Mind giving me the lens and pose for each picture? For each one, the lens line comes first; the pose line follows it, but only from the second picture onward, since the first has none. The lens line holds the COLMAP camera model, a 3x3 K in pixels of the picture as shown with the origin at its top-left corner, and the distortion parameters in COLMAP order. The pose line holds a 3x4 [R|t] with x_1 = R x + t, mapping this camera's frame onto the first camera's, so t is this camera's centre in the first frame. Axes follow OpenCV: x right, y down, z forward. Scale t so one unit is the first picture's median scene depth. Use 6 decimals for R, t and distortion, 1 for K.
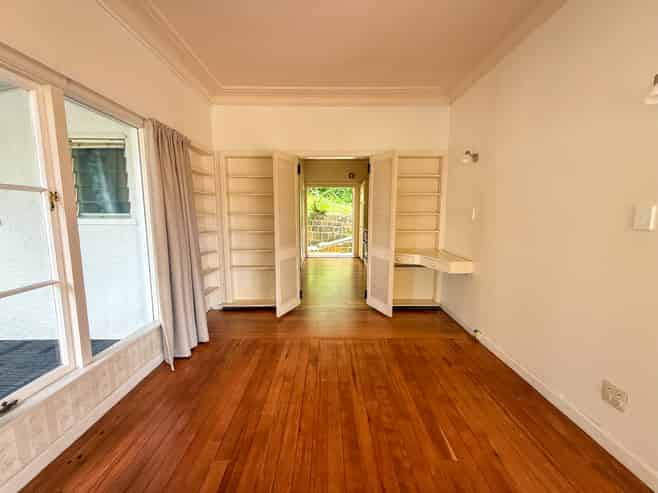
lens RADIAL K [[266.3, 0, 330.0], [0, 266.3, 245.6], [0, 0, 1]] dist [0.002575, 0.000048]
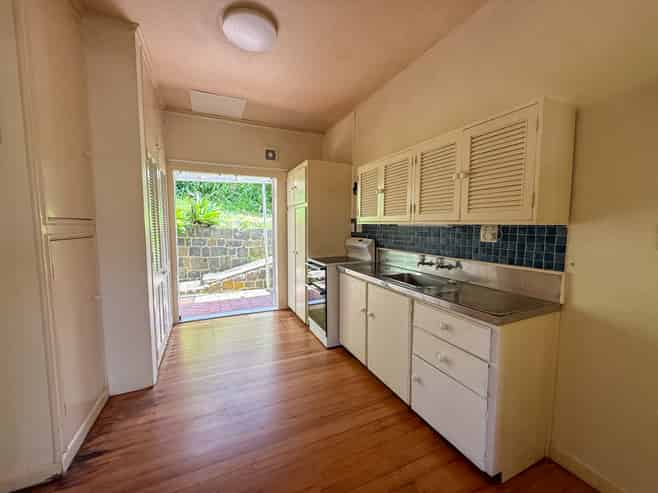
lens RADIAL K [[266.3, 0, 328.7], [0, 266.3, 244.5], [0, 0, 1]] dist [0.002575, 0.000048]
pose [[0.917694, -0.031609, 0.396028, -0.017310], [0.049199, 0.998199, -0.034335, -0.044174], [-0.394230, 0.050993, 0.917596, 0.330930]]
